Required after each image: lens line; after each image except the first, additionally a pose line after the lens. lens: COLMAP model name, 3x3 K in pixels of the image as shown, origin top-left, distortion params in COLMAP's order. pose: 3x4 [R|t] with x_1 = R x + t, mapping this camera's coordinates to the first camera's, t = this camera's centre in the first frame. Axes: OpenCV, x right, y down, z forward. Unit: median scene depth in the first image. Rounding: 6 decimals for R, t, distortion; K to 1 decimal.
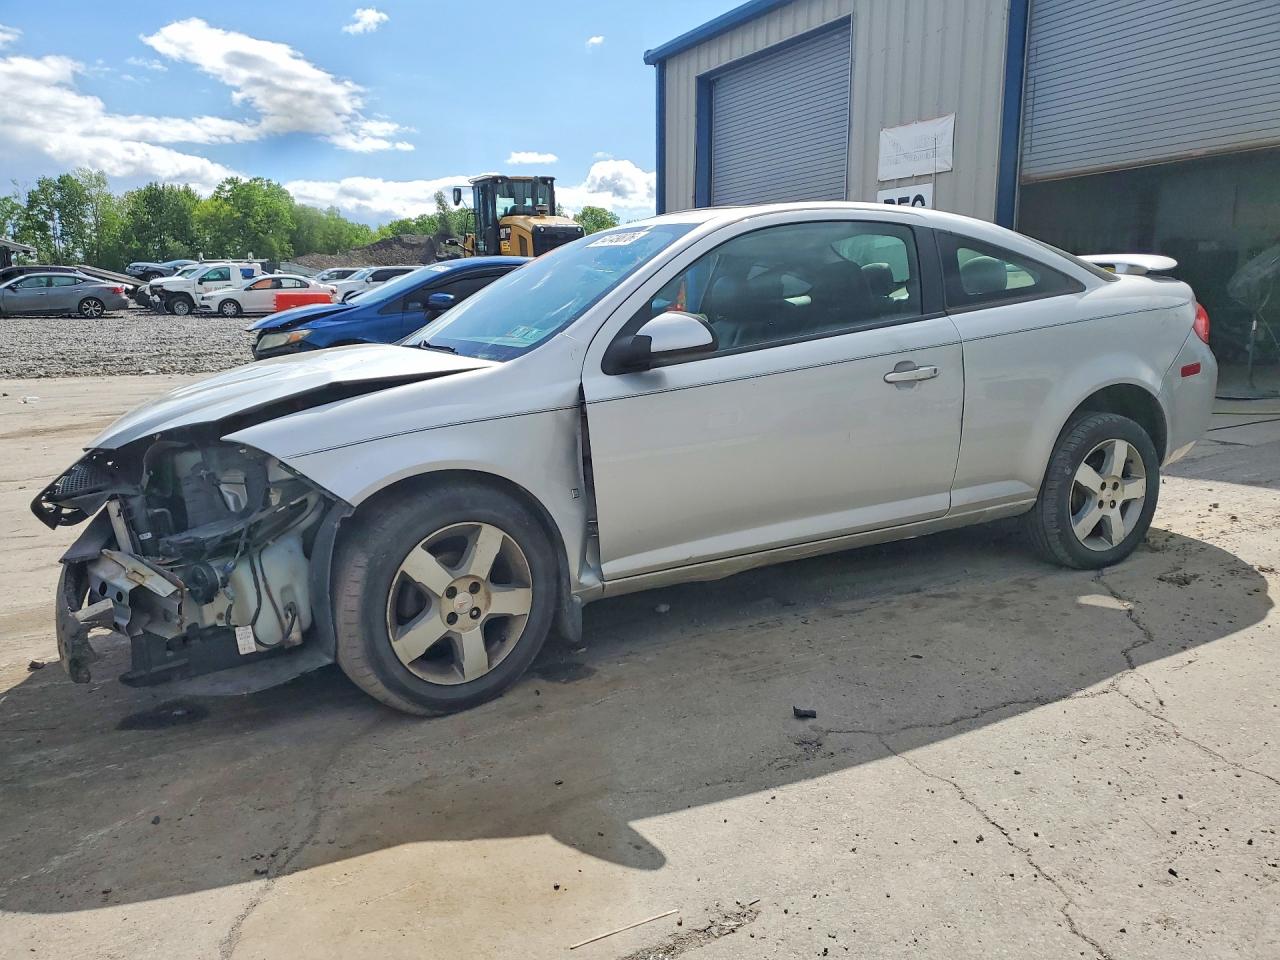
lens RADIAL K [[981.4, 0, 640.0], [0, 981.4, 480.0], [0, 0, 1]] dist [-0.024583, 0.059408]
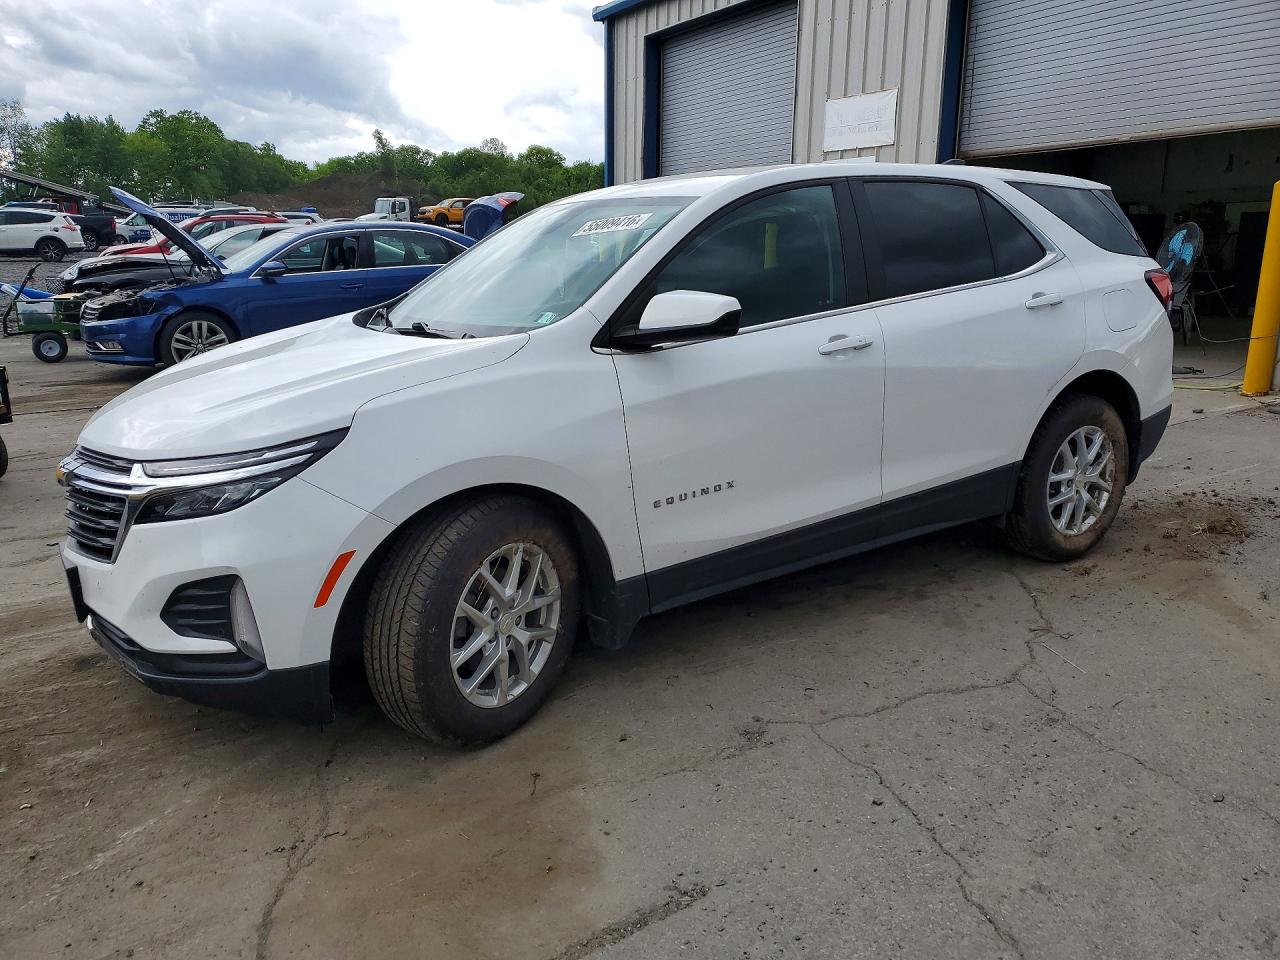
lens RADIAL K [[972.2, 0, 640.0], [0, 972.2, 480.0], [0, 0, 1]] dist [-0.007299, 0.047257]
pose [[0.998438, 0.000364, 0.055864, -0.024330], [-0.003336, 0.998583, 0.053114, -0.095929], [-0.055766, -0.053218, 0.997025, -0.124318]]
